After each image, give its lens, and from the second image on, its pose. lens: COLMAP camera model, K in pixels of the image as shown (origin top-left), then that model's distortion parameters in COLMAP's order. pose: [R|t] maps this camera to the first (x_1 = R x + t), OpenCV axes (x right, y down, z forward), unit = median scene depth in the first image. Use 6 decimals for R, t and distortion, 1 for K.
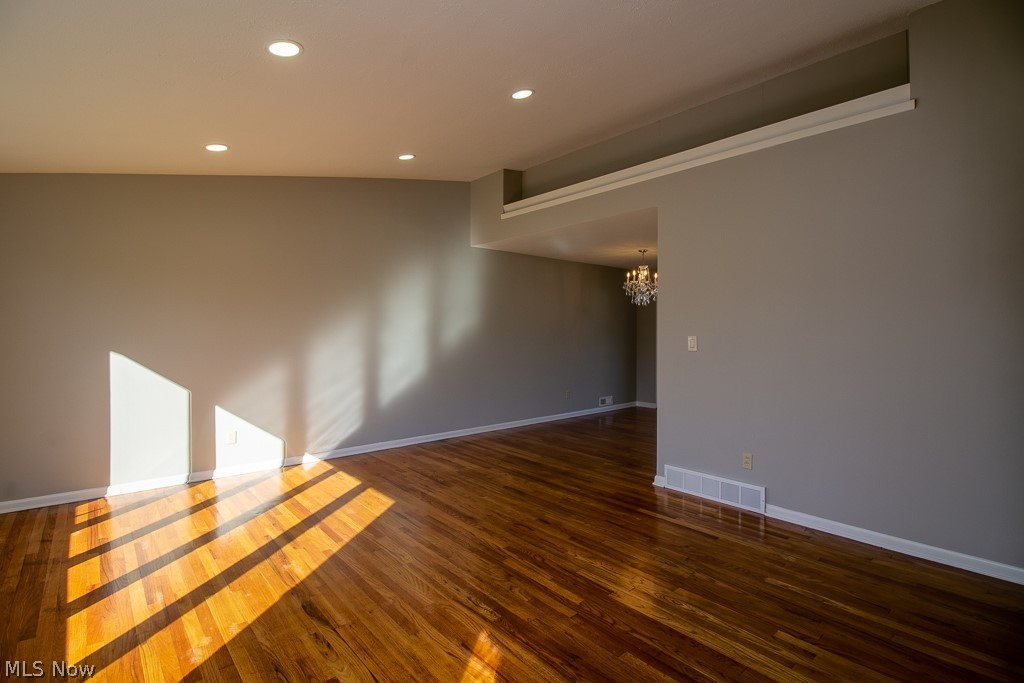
lens RADIAL K [[480.1, 0, 509.6], [0, 480.1, 334.3], [0, 0, 1]] dist [0.002042, -0.009241]
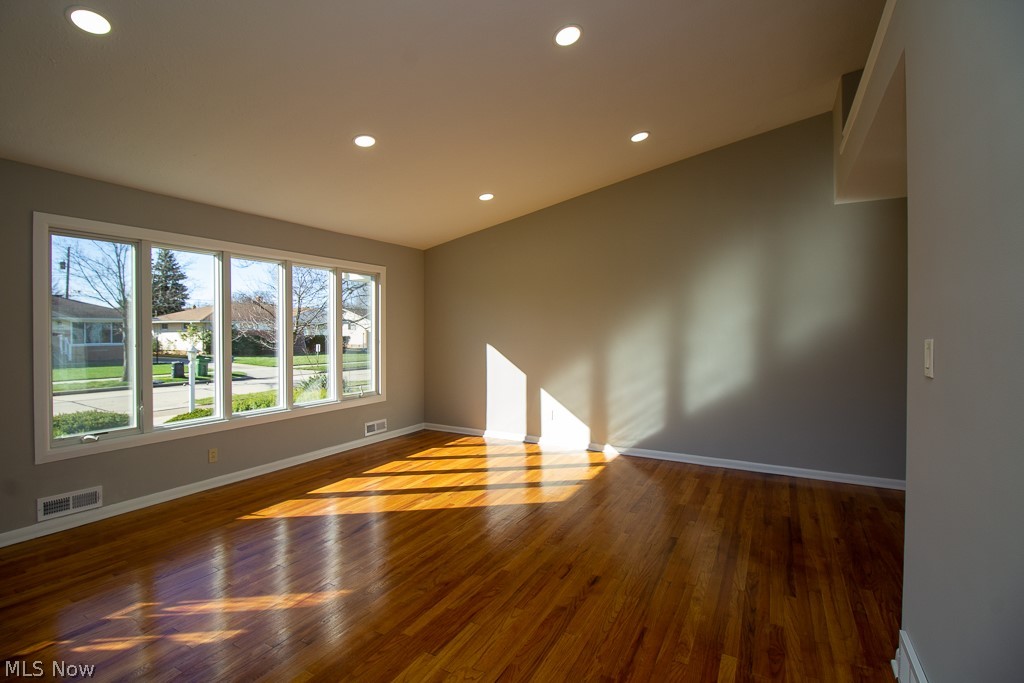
lens RADIAL K [[480.1, 0, 509.6], [0, 480.1, 334.3], [0, 0, 1]] dist [0.002042, -0.009241]
pose [[0.338225, 0.005503, -0.941049, 0.645324], [-0.004159, 0.999982, 0.004353, 0.000046], [0.941056, 0.002441, 0.338242, 0.545038]]
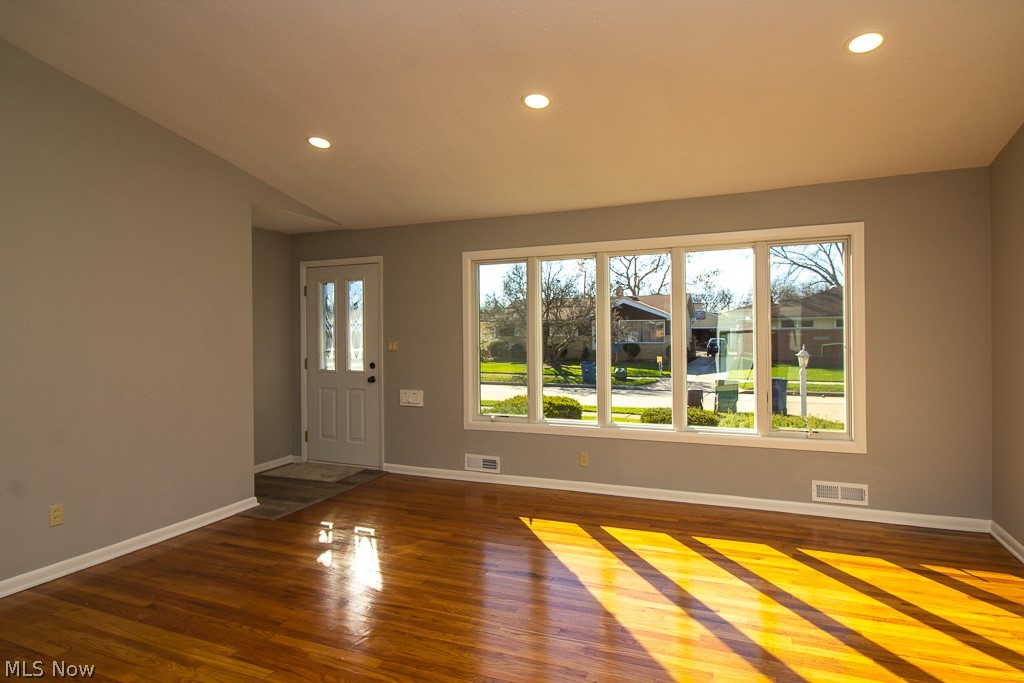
lens RADIAL K [[570.8, 0, 512.0], [0, 570.8, 341.5], [0, 0, 1]] dist [-0.003441, -0.000973]
pose [[-0.901822, 0.013198, -0.431907, 0.123385], [0.006424, 0.999832, 0.017139, -0.007792], [0.432061, 0.012682, -0.901755, 1.334055]]
